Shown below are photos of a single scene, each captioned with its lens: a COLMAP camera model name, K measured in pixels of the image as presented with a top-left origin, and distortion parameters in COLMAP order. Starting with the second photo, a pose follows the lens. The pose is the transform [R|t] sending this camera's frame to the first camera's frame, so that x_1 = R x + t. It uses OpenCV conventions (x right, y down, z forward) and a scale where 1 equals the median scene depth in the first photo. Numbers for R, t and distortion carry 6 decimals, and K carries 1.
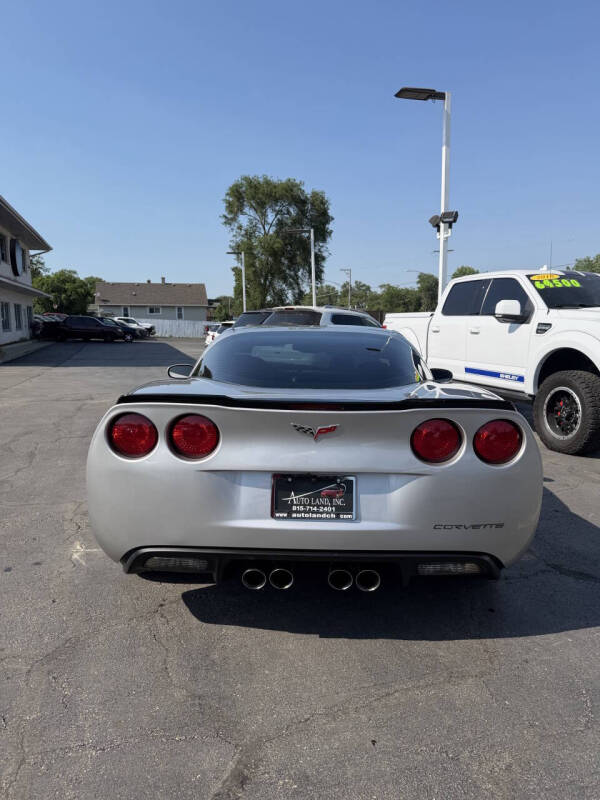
lens RADIAL K [[582.1, 0, 294.2], [0, 582.1, 408.6], [0, 0, 1]] dist [0.131710, -0.238416]
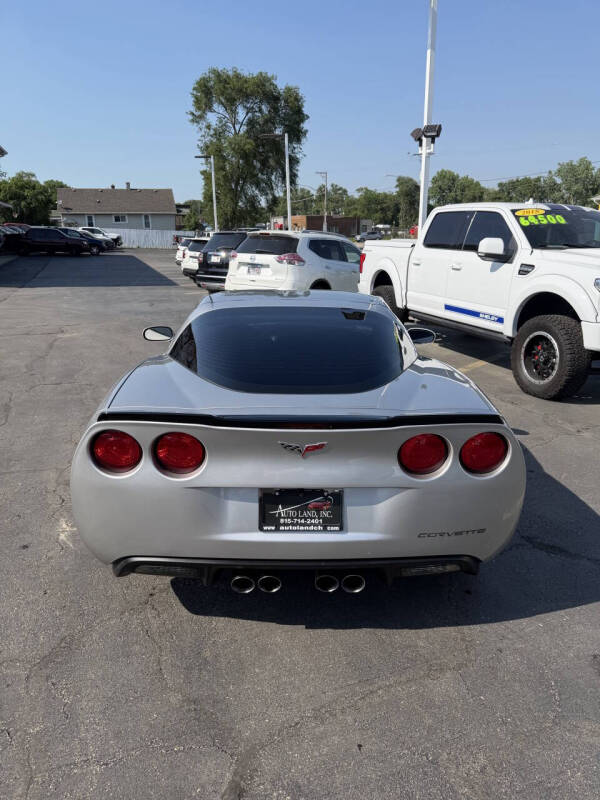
lens RADIAL K [[586.4, 0, 289.1], [0, 586.4, 406.8], [0, 0, 1]] dist [0.087339, -0.162642]
pose [[0.999381, -0.011568, 0.033232, -0.001202], [0.006537, 0.989012, 0.147688, -0.011160], [-0.034575, -0.147379, 0.988476, 0.001583]]
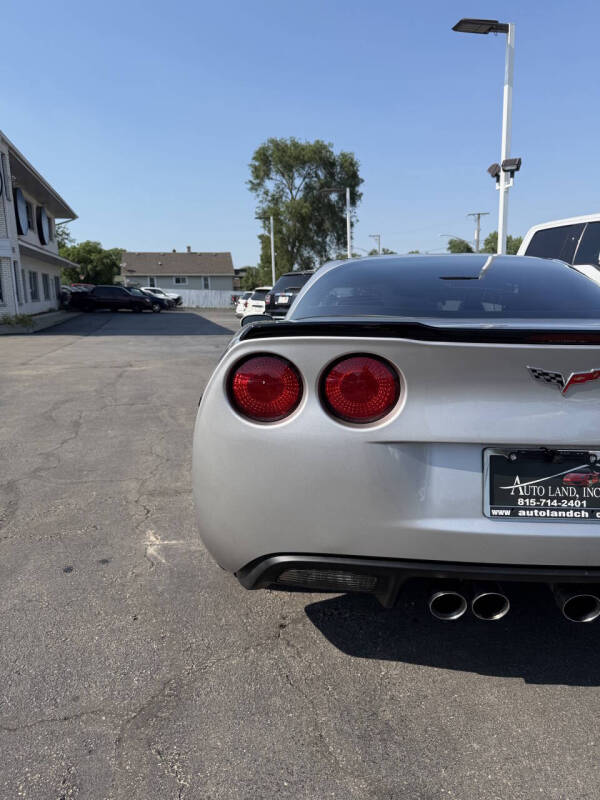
lens RADIAL K [[582.1, 0, 294.2], [0, 582.1, 408.6], [0, 0, 1]] dist [0.131710, -0.238416]
pose [[0.999192, -0.002455, -0.040107, -0.014083], [0.004373, 0.998848, 0.047794, 0.002376], [0.039943, -0.047931, 0.998052, 0.022534]]
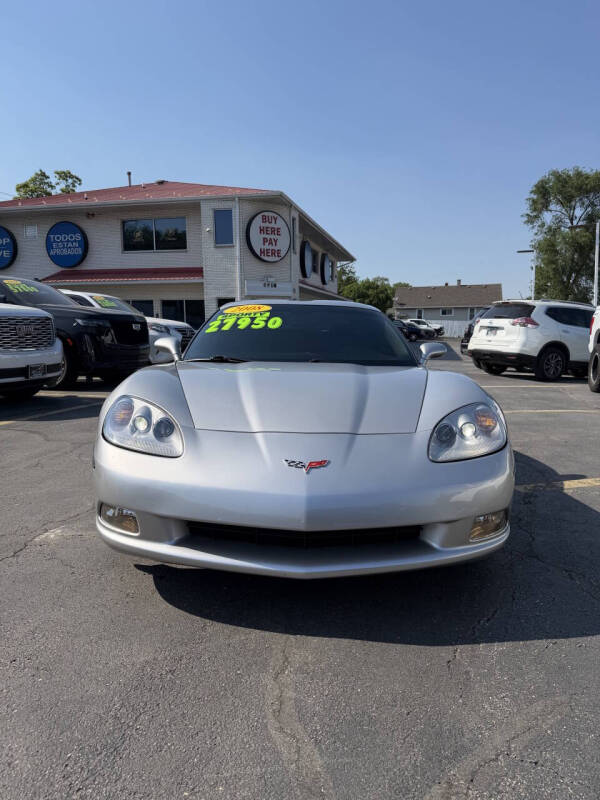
lens RADIAL K [[586.4, 0, 289.1], [0, 586.4, 406.8], [0, 0, 1]] dist [0.087339, -0.162642]
pose [[0.870363, 0.067267, -0.487794, 0.064326], [-0.071850, 0.997372, 0.009338, 0.015239], [0.487140, 0.026920, 0.872909, -0.061582]]
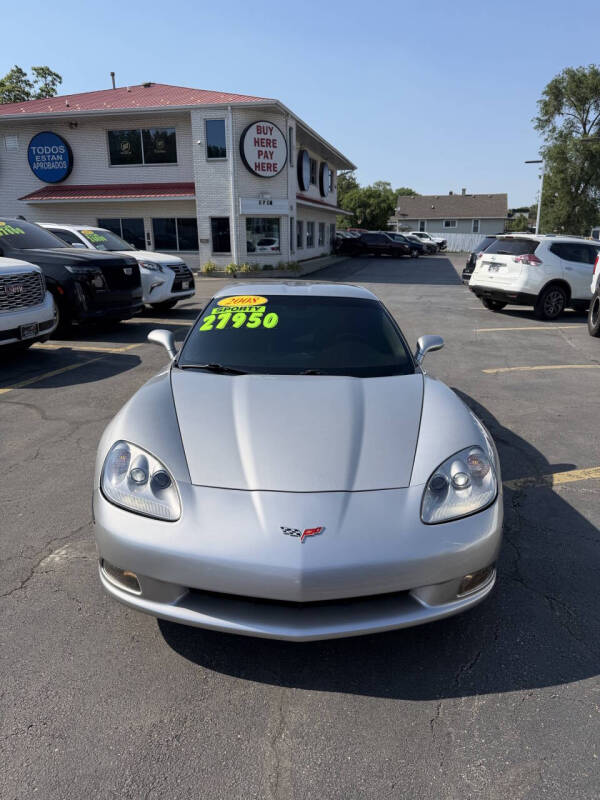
lens RADIAL K [[595.6, 0, 294.5], [0, 595.6, 403.4], [0, 0, 1]] dist [0.007115, -0.008616]
pose [[0.876705, 0.132196, -0.462507, 0.063392], [-0.069429, 0.986203, 0.150276, -0.001892], [0.475992, -0.099636, 0.873787, -0.061790]]
